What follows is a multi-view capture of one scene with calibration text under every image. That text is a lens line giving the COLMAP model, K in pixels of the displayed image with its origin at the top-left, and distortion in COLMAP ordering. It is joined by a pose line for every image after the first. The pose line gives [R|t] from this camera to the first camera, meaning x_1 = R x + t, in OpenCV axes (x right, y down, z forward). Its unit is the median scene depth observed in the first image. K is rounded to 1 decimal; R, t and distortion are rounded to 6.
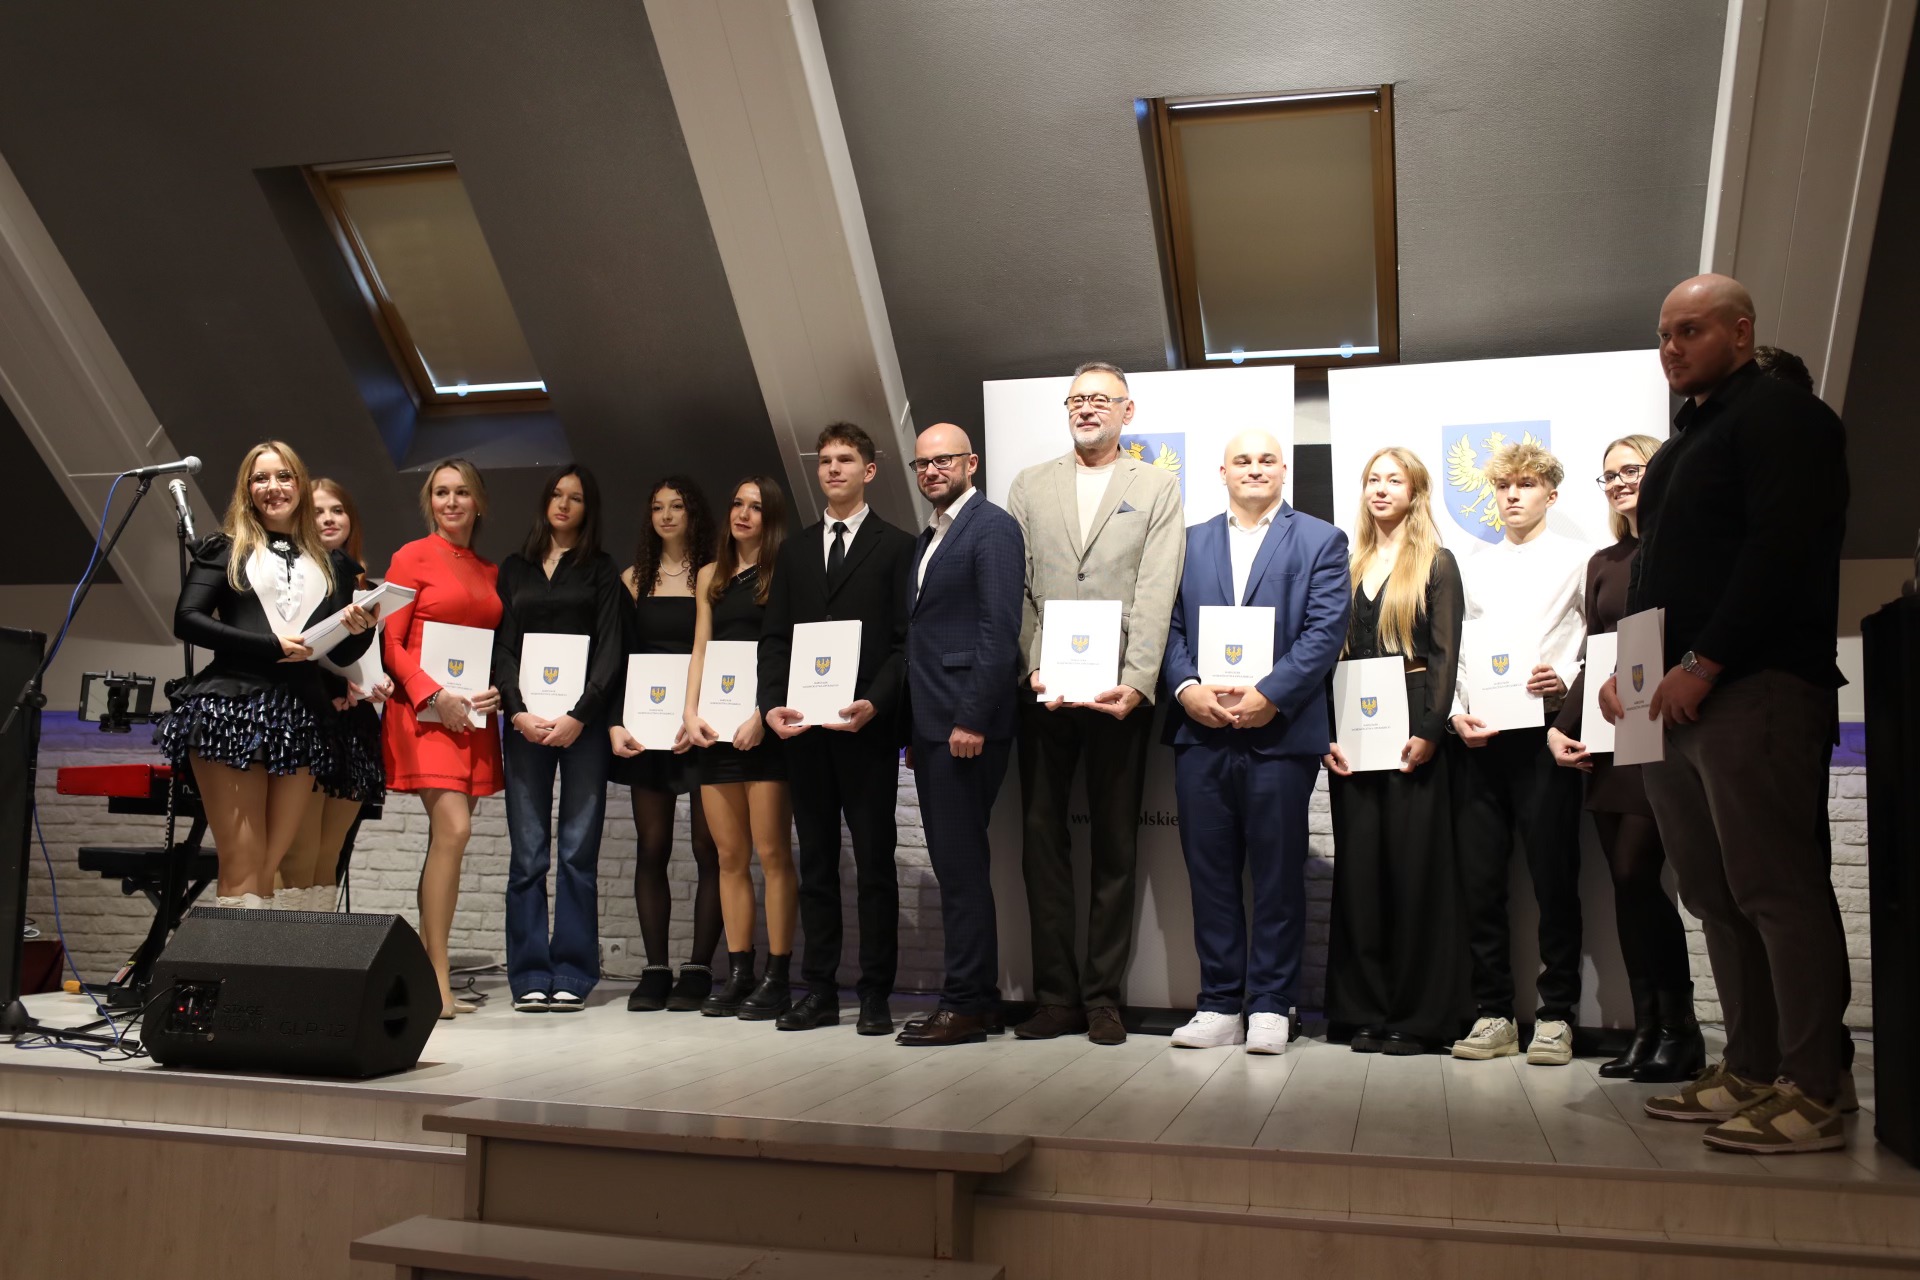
lens RADIAL K [[1839.5, 0, 950.6], [0, 1839.5, 639.2], [0, 0, 1]] dist [-0.039391, 0.000000]
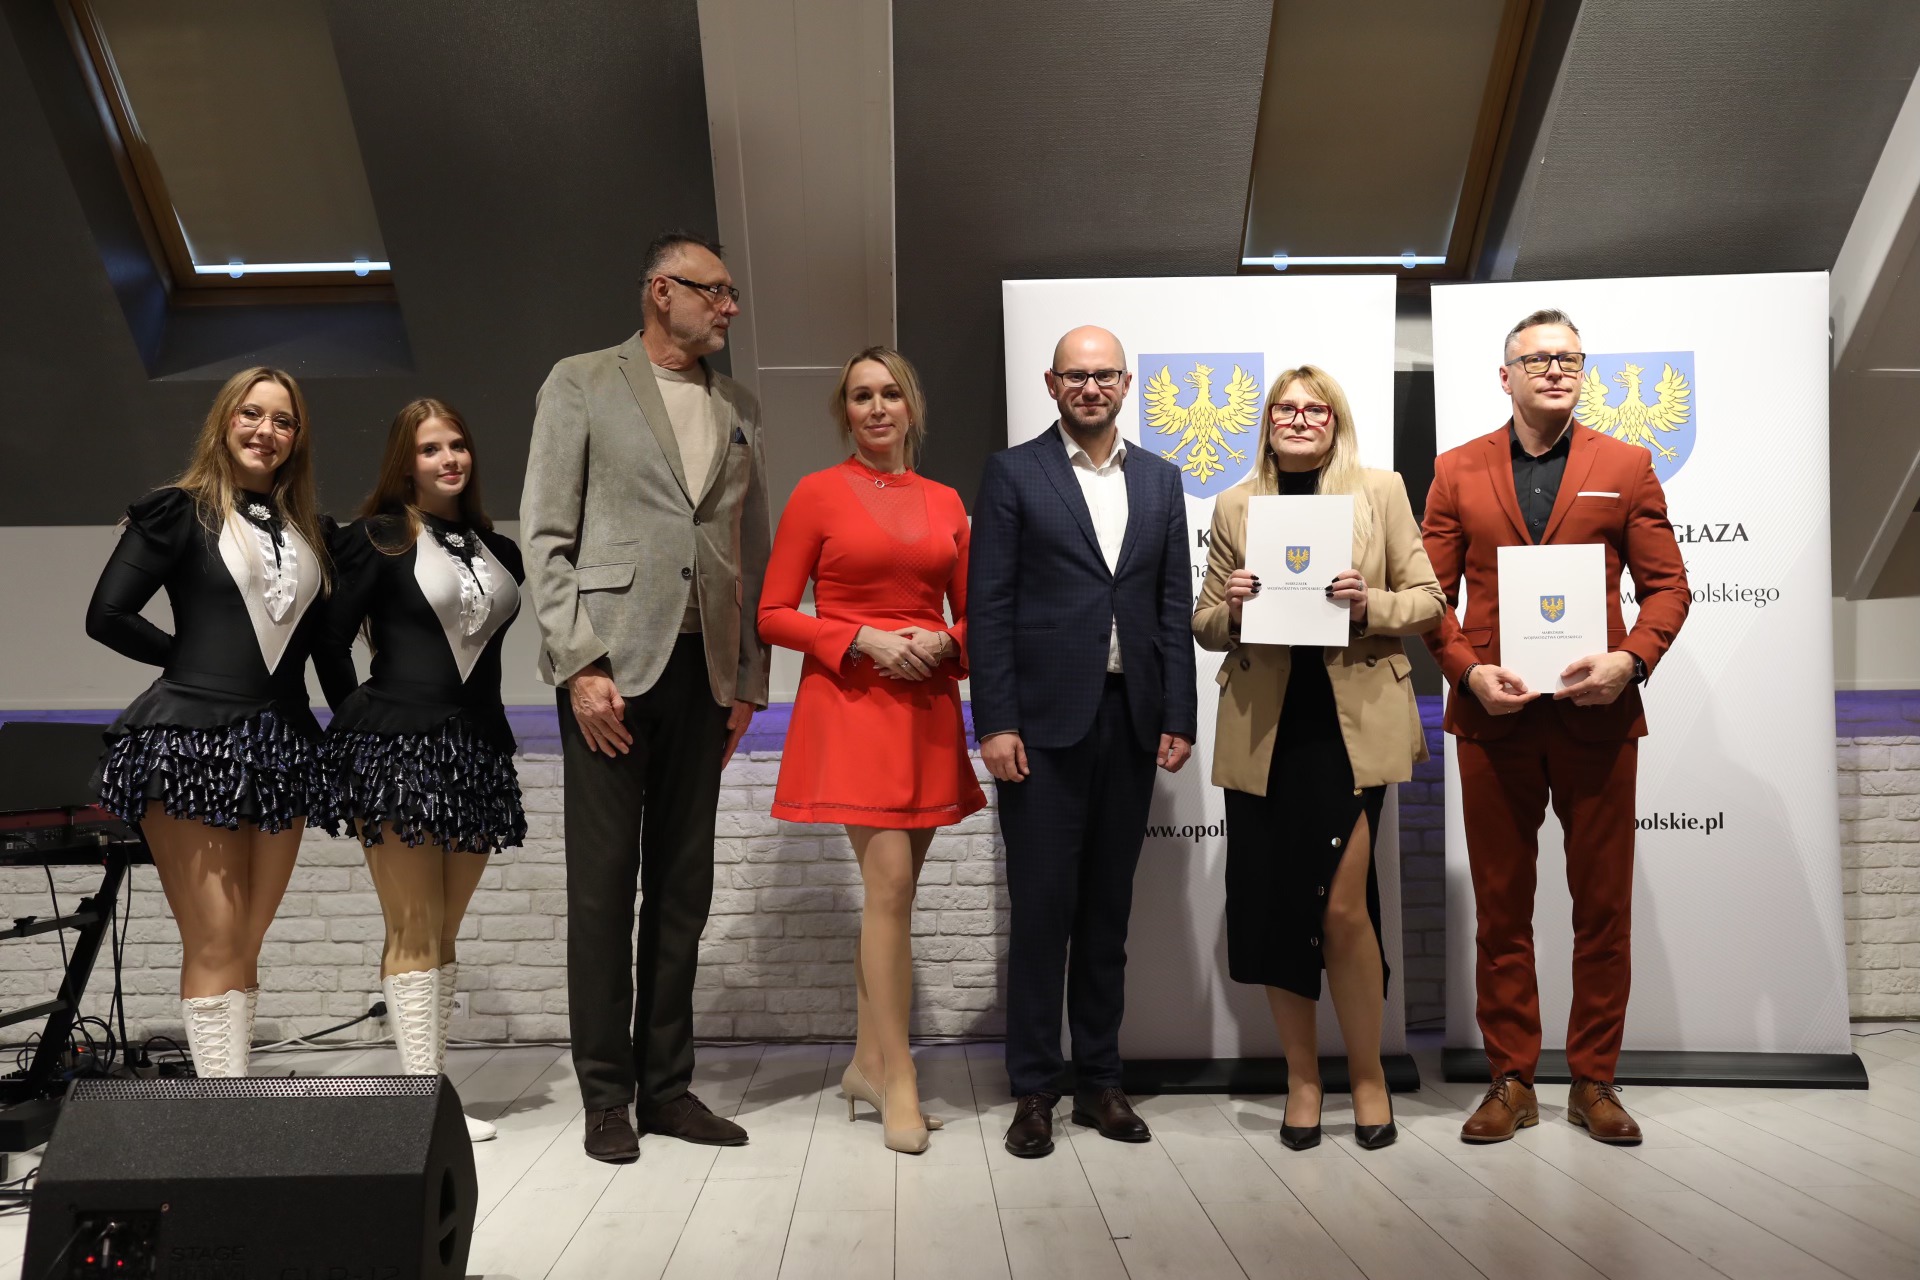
lens RADIAL K [[1839.5, 0, 959.7], [0, 1839.5, 631.9], [0, 0, 1]] dist [-0.039391, 0.000000]
pose [[0.961783, -0.015798, 0.273358, -0.249275], [0.004815, 0.999156, 0.040804, -0.025466], [-0.273772, -0.037929, 0.961047, 0.280104]]
